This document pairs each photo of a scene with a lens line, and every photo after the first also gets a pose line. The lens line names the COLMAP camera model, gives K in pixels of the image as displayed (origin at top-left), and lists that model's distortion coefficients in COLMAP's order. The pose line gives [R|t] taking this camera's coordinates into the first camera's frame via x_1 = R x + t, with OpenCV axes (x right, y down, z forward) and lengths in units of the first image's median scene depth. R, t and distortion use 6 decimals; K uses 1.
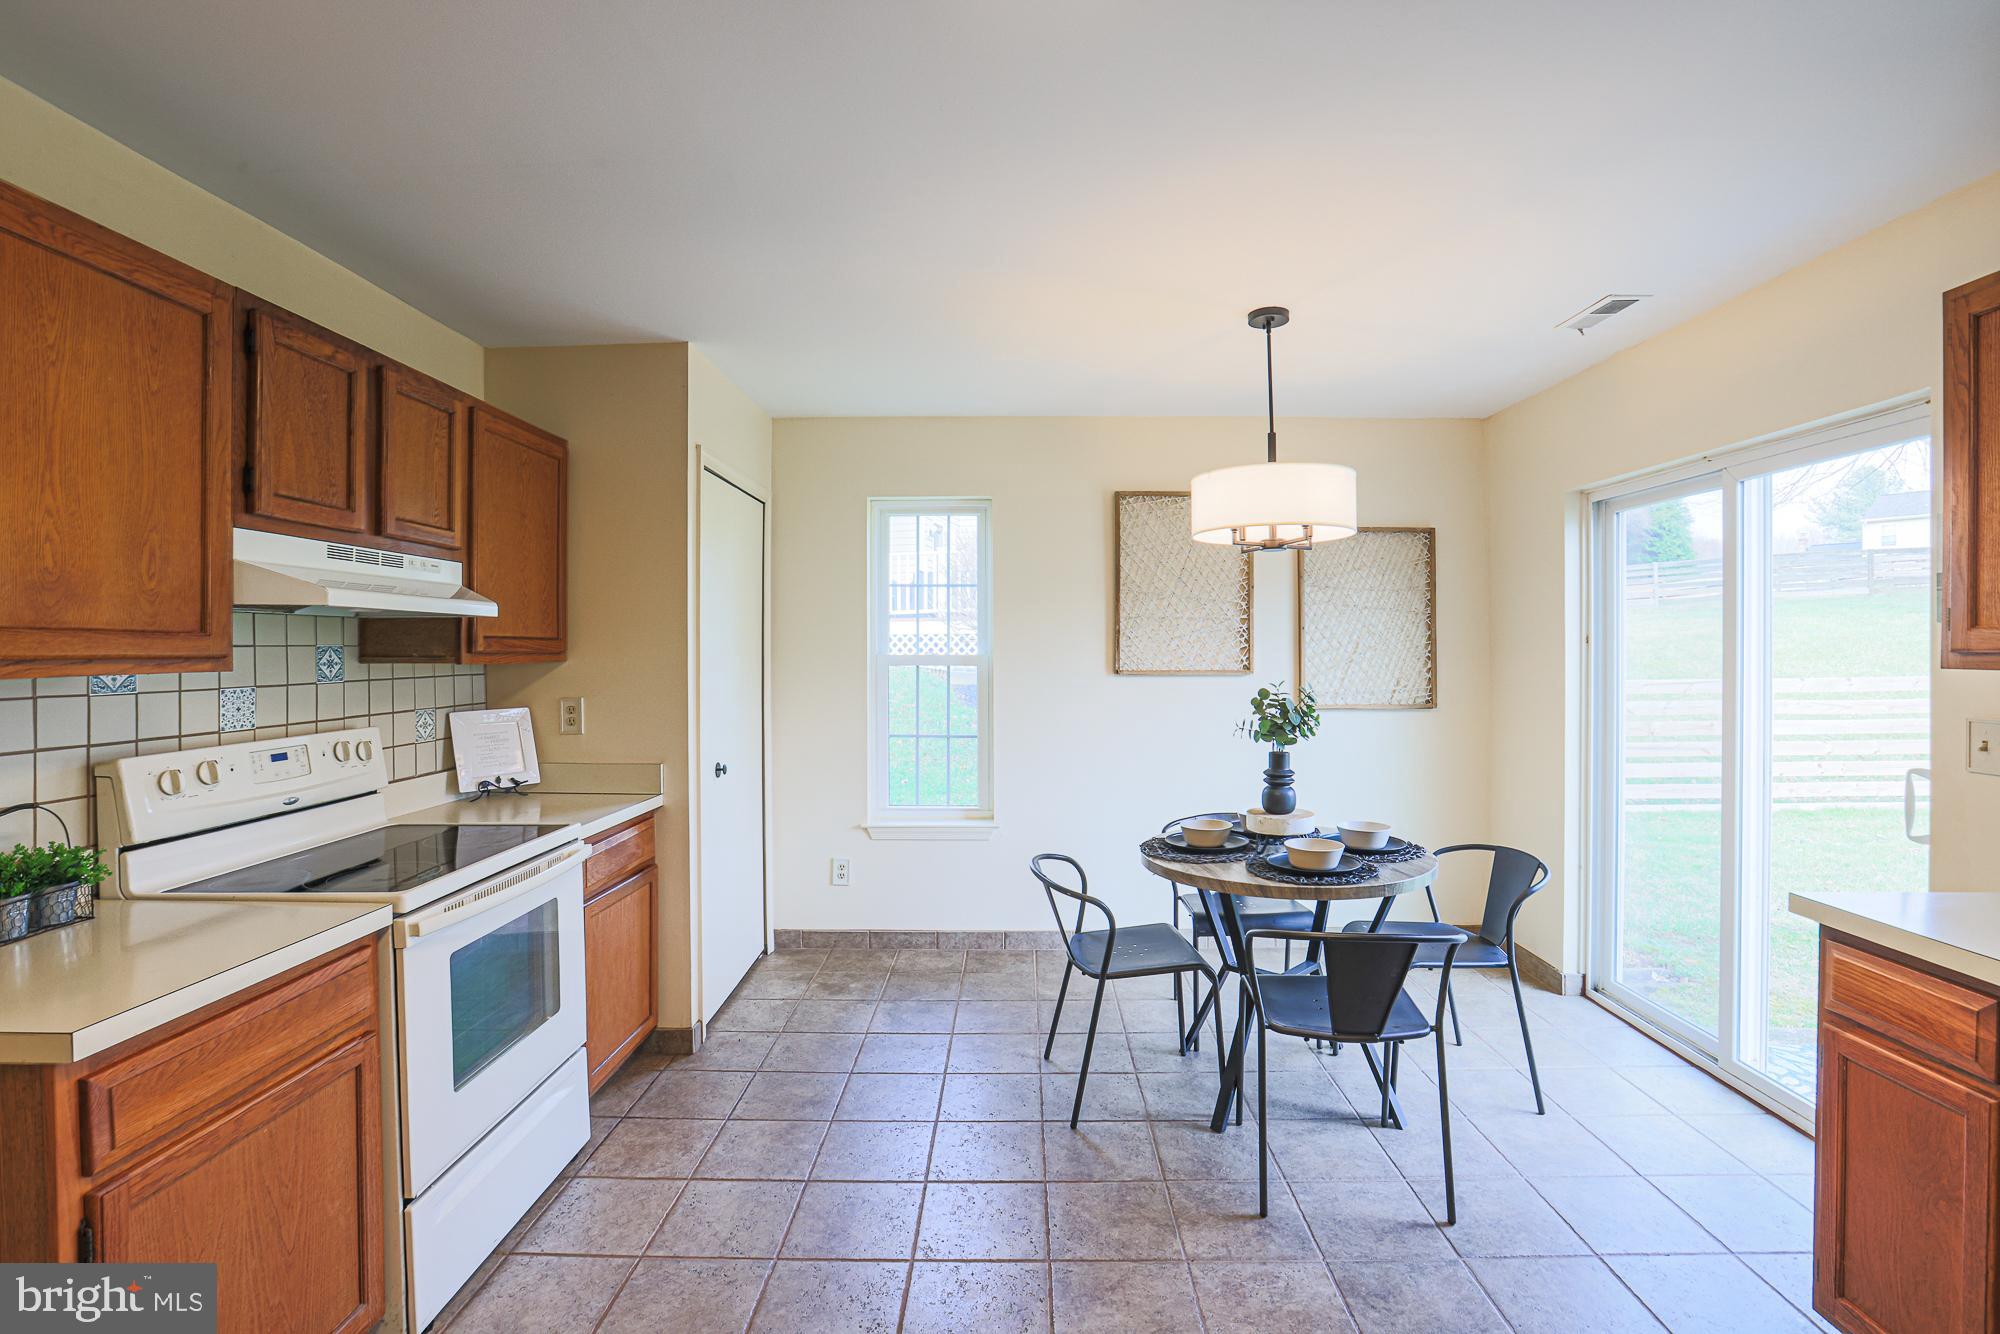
lens RADIAL K [[914.2, 0, 1005.4], [0, 914.2, 654.7], [0, 0, 1]] dist [-0.058240, 0.019952]
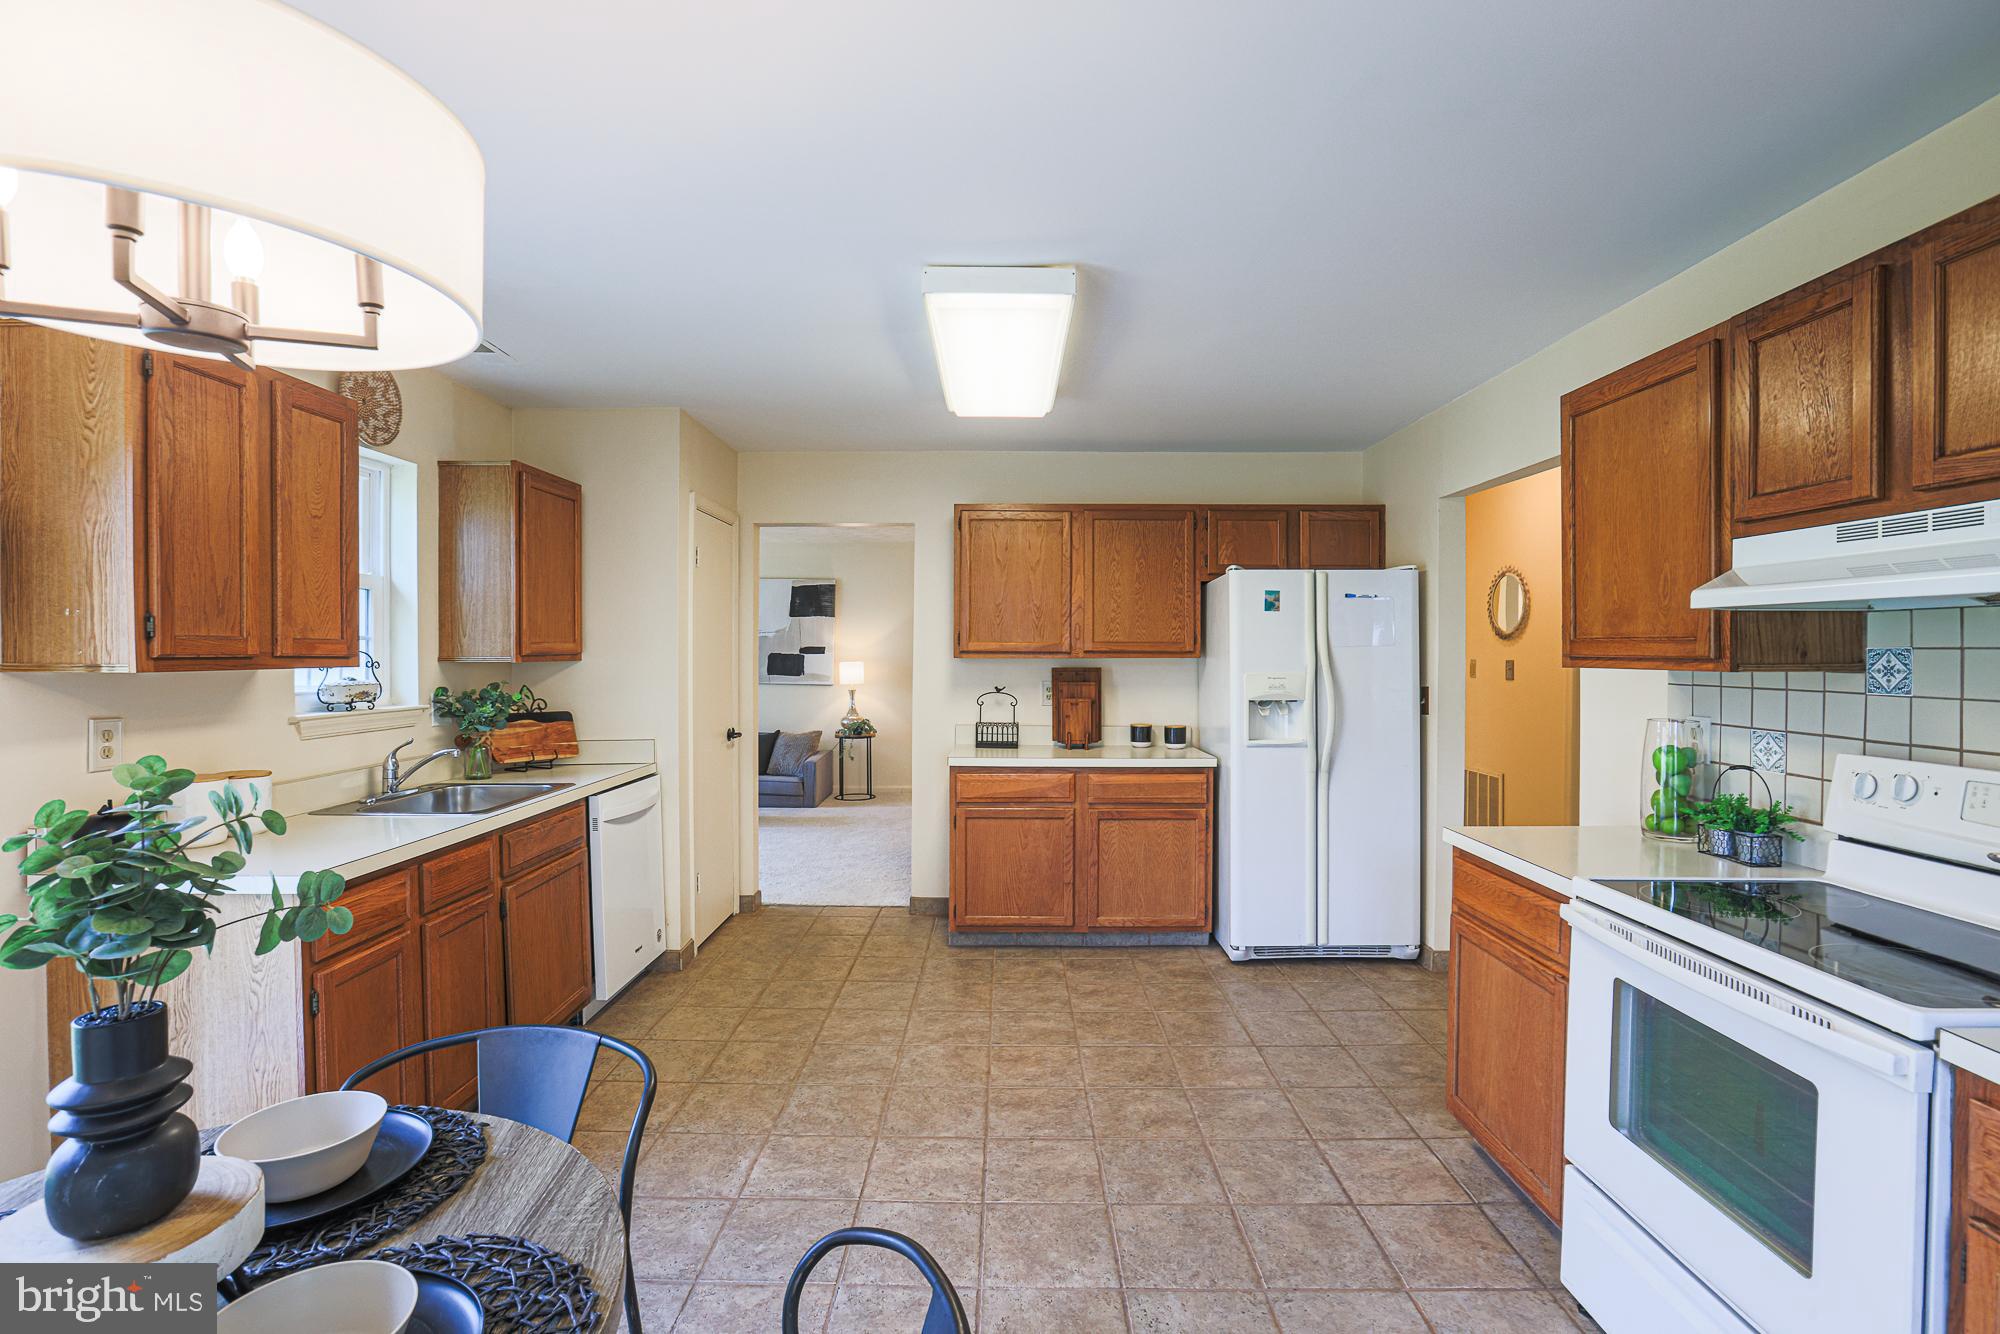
lens RADIAL K [[888.6, 0, 1001.8], [0, 888.6, 677.4], [0, 0, 1]] dist [-0.058267, 0.016451]
pose [[-0.999948, 0.002232, -0.009993, 0.021891], [0.001860, 0.999309, 0.037127, -0.009385], [0.010069, 0.037106, -0.999261, 1.277290]]
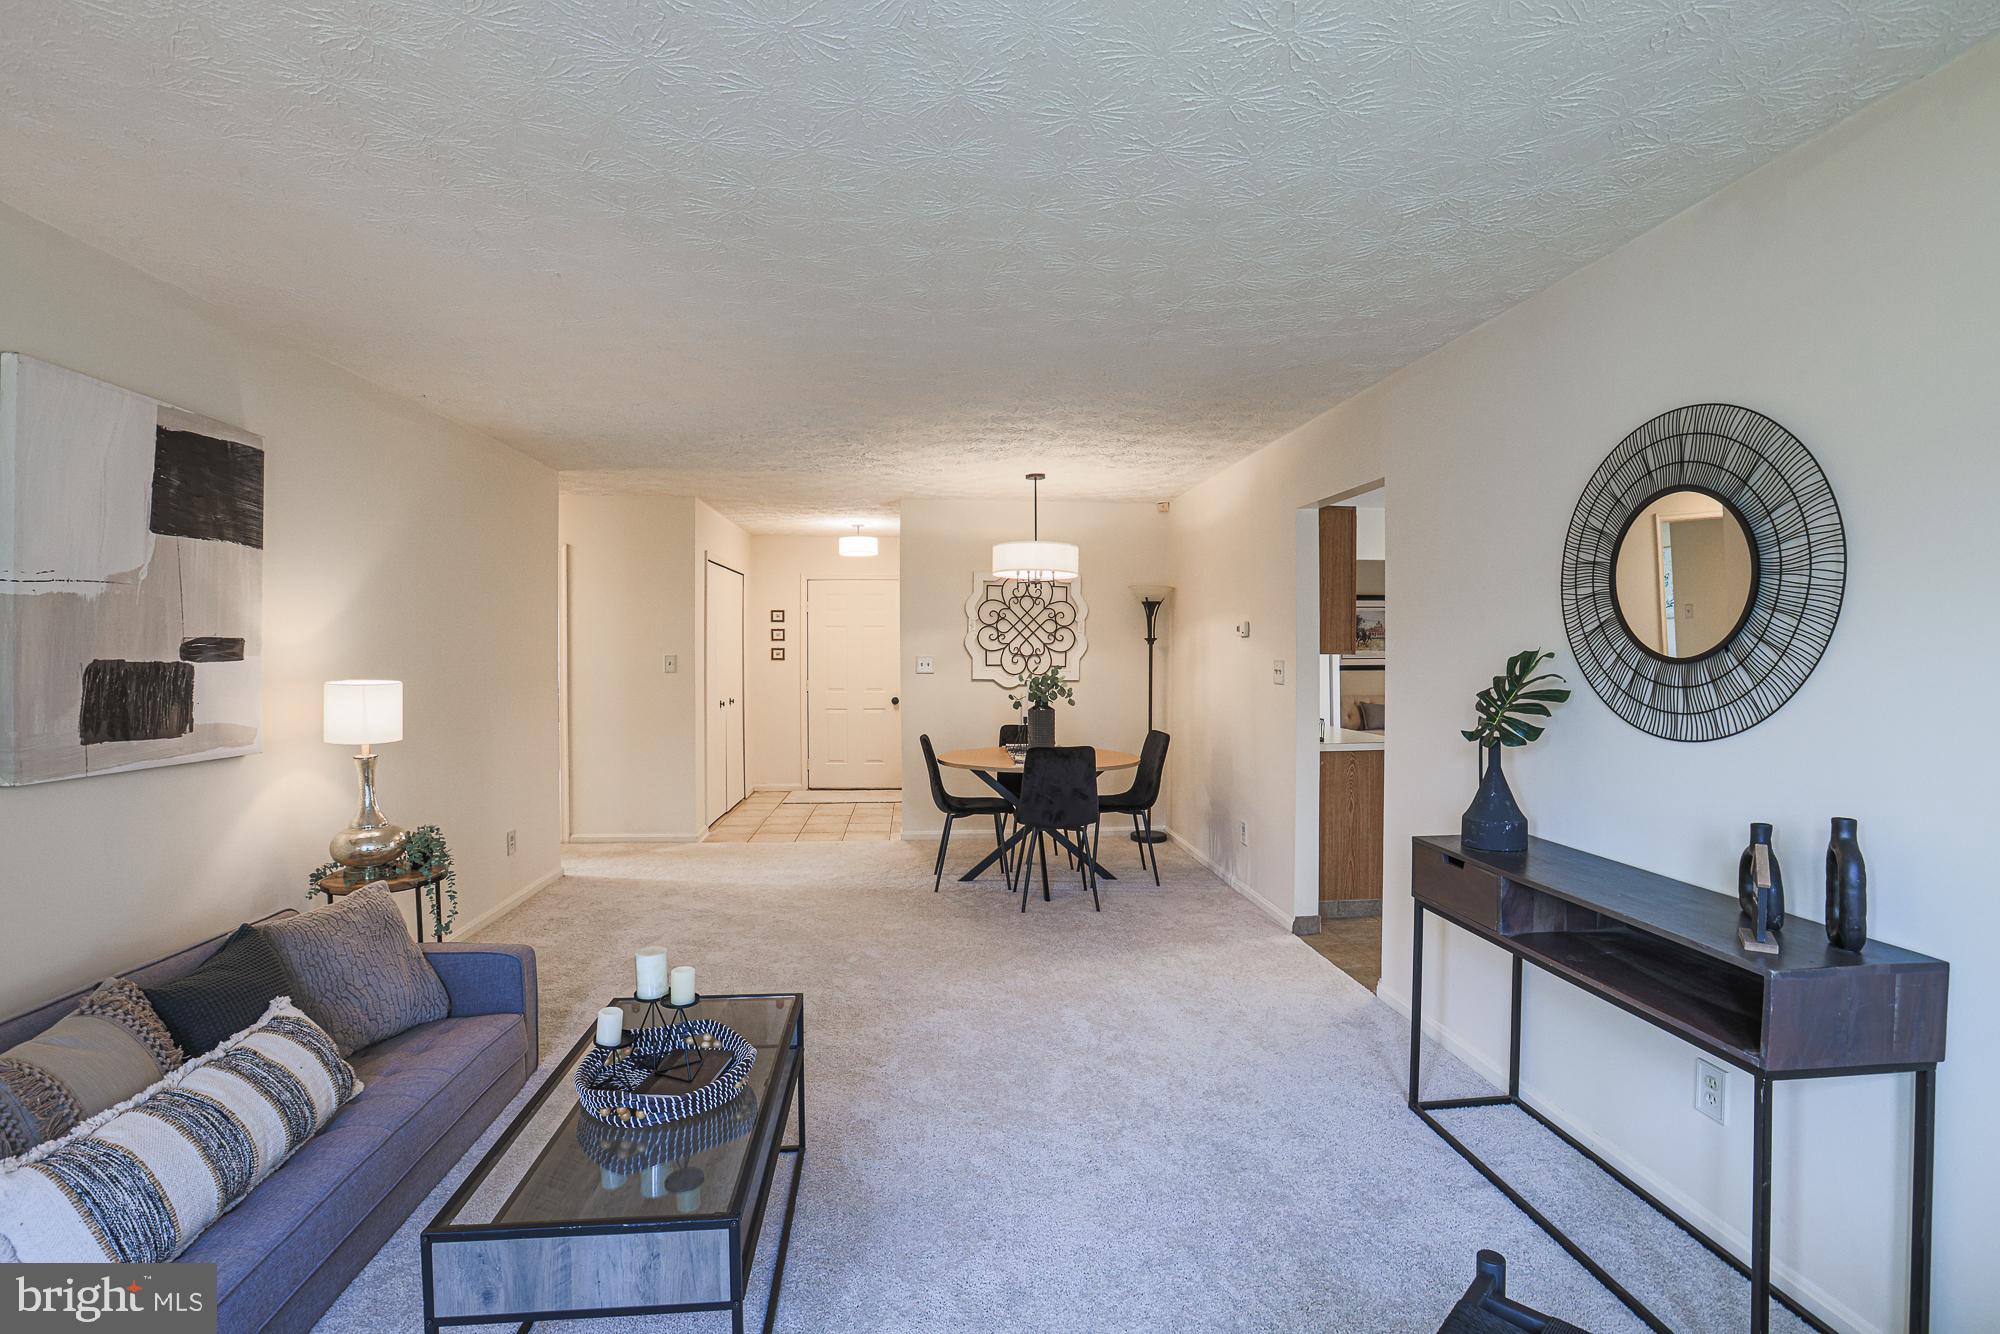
lens RADIAL K [[914.2, 0, 1005.4], [0, 914.2, 654.7], [0, 0, 1]] dist [-0.058240, 0.019952]
pose [[0.093145, 0.012027, -0.995580, 1.699855], [-0.006798, 0.999911, 0.011443, -0.000952], [0.995629, 0.005702, 0.093219, -1.118082]]
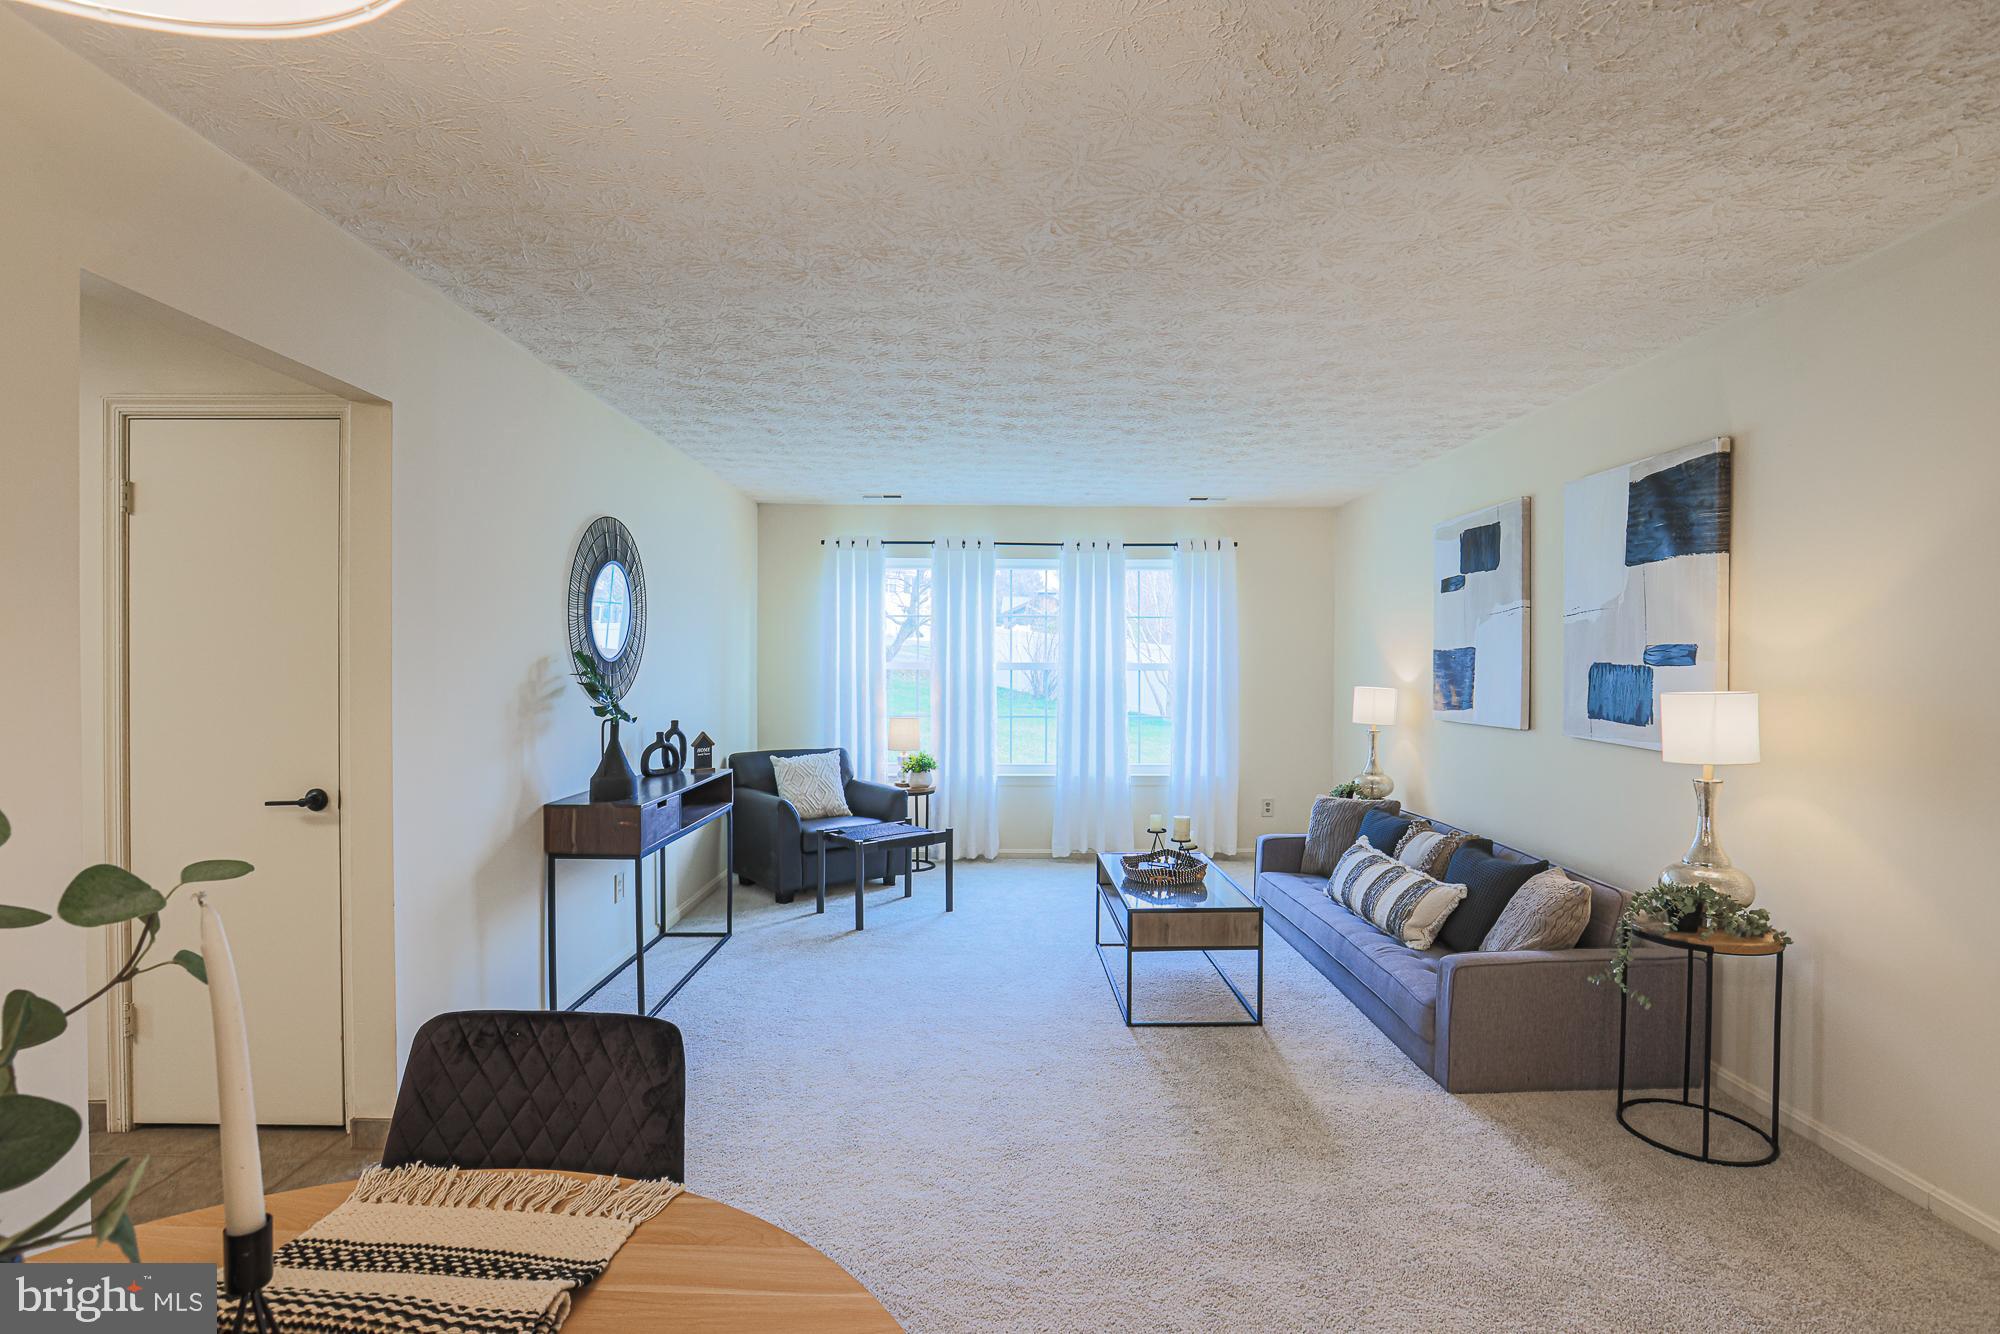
lens RADIAL K [[926.3, 0, 1009.4], [0, 926.3, 676.2], [0, 0, 1]] dist [-0.063527, 0.025027]
pose [[-0.028821, -0.005484, 0.999570, -0.416764], [0.001492, 0.999984, 0.005529, 0.028818], [-0.999583, 0.001651, -0.028812, -1.043036]]
